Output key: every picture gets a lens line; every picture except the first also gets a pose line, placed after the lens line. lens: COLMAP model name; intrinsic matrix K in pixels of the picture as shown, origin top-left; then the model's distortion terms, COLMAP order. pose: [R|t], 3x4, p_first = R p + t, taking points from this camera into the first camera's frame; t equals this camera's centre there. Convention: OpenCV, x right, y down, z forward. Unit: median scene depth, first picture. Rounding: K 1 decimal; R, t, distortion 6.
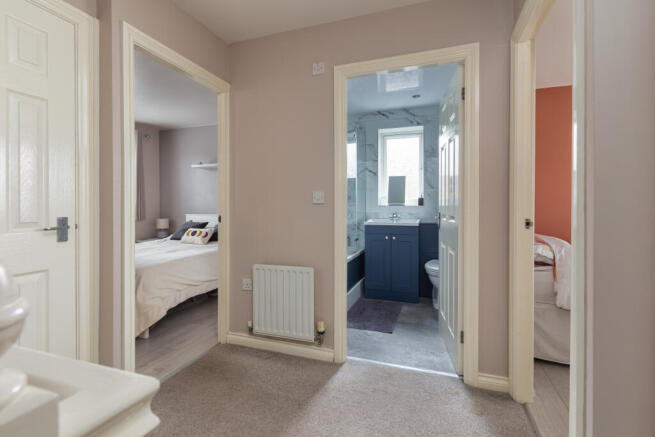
lens RADIAL K [[302.5, 0, 324.5], [0, 302.5, 211.4], [0, 0, 1]] dist [0.001009, 0.000272]
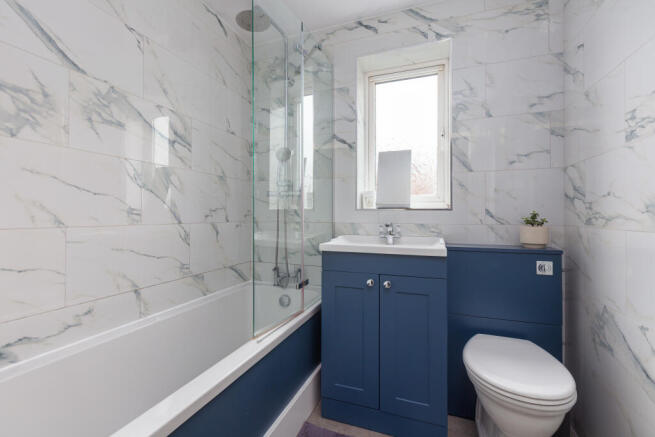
lens RADIAL K [[302.5, 0, 324.5], [0, 302.5, 211.4], [0, 0, 1]] dist [0.001009, 0.000272]
pose [[0.999983, 0.004891, -0.003244, 0.131283], [-0.004971, 0.999670, -0.025209, -0.001333], [0.003120, 0.025225, 0.999677, 0.523572]]
